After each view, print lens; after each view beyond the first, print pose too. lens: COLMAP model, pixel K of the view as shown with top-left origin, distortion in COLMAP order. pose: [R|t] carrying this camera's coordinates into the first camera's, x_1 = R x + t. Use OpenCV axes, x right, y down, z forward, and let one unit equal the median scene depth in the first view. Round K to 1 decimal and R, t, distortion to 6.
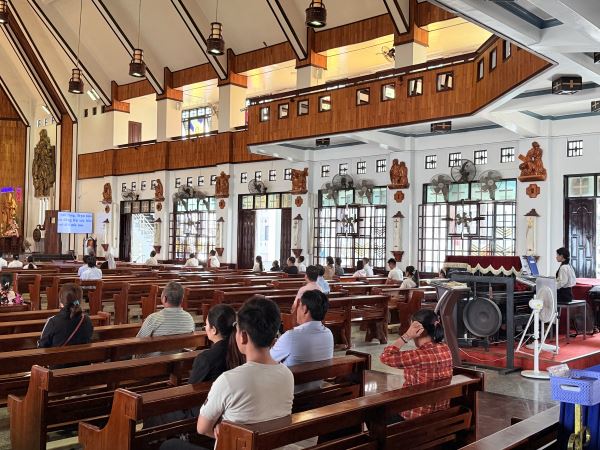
lens RADIAL K [[679.1, 0, 301.4], [0, 679.1, 225.5], [0, 0, 1]] dist [0.096869, 0.000000]
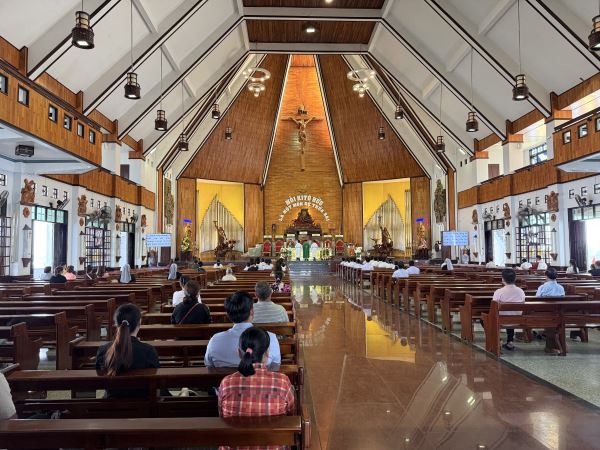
lens RADIAL K [[426.4, 0, 298.4], [0, 426.4, 223.4], [0, 0, 1]] dist [0.024867, -0.006688]
pose [[0.688200, -0.074292, -0.721707, 0.113994], [0.042819, 0.997169, -0.061817, 0.006526], [0.724256, 0.011640, 0.689433, 0.124569]]
